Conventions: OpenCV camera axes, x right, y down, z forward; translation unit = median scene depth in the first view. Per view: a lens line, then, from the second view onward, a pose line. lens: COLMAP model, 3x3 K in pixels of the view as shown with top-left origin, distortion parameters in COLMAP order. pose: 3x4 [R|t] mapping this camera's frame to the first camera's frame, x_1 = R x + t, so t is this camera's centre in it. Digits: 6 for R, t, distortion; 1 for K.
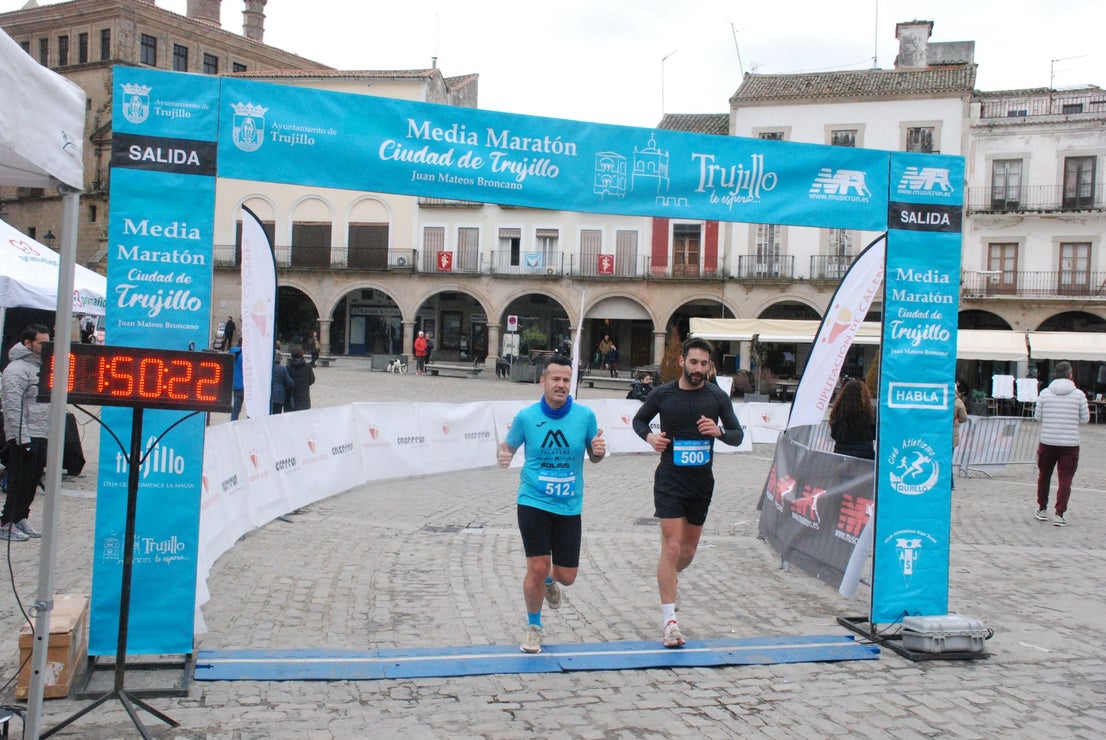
lens RADIAL K [[1159.1, 0, 543.7], [0, 1159.1, 378.0], [0, 0, 1]] dist [-0.033036, 0.229175]
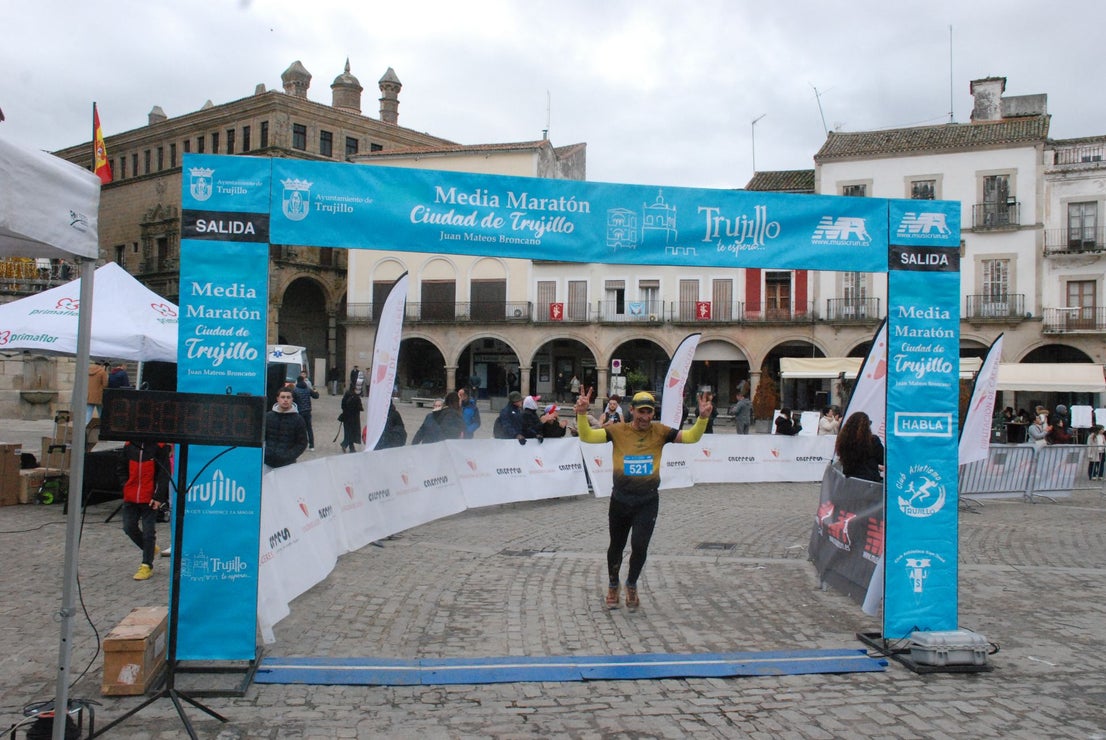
lens RADIAL K [[1057.8, 0, 542.9], [0, 1057.8, 377.4], [0, 0, 1]] dist [-0.080563, 0.196186]
pose [[0.993727, -0.020472, -0.109946, 0.081258], [0.016315, 0.999122, -0.038580, 0.003607], [0.110639, 0.036544, 0.993189, -0.004549]]
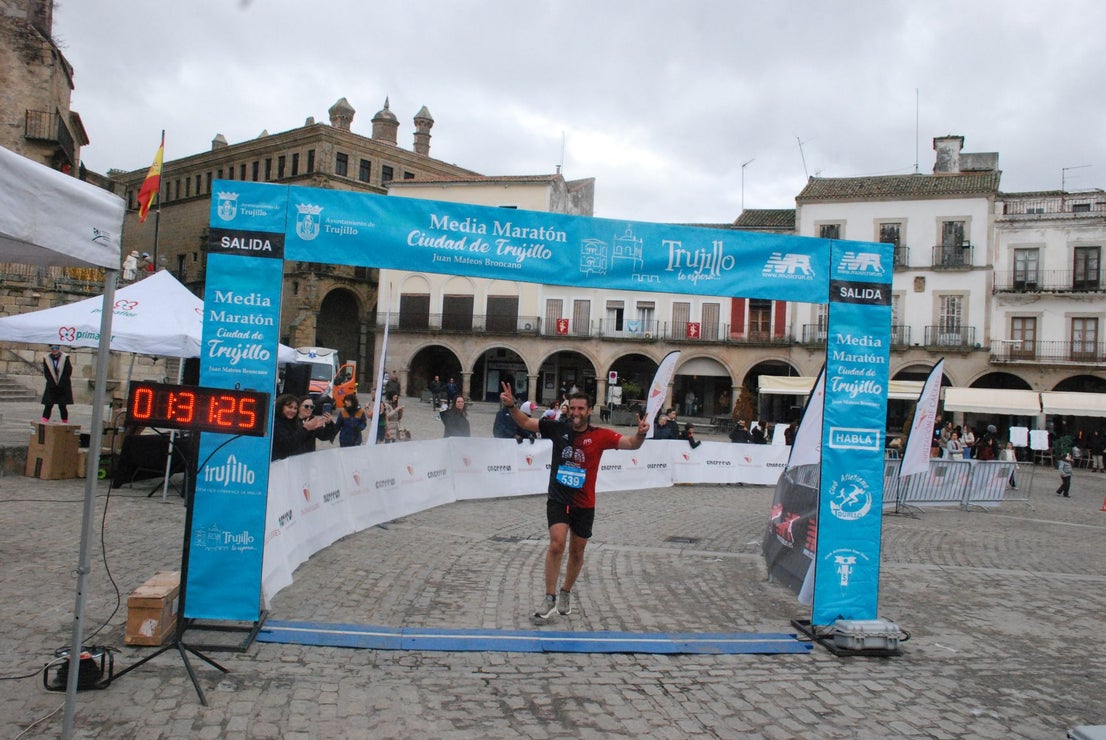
lens RADIAL K [[944.6, 0, 543.7], [0, 944.6, 376.2], [0, 0, 1]] dist [-0.126863, 0.145575]
pose [[0.992773, 0.015370, -0.119022, 0.114142], [-0.021133, 0.998657, -0.047310, 0.003197], [0.118135, 0.049484, 0.991764, -0.013951]]
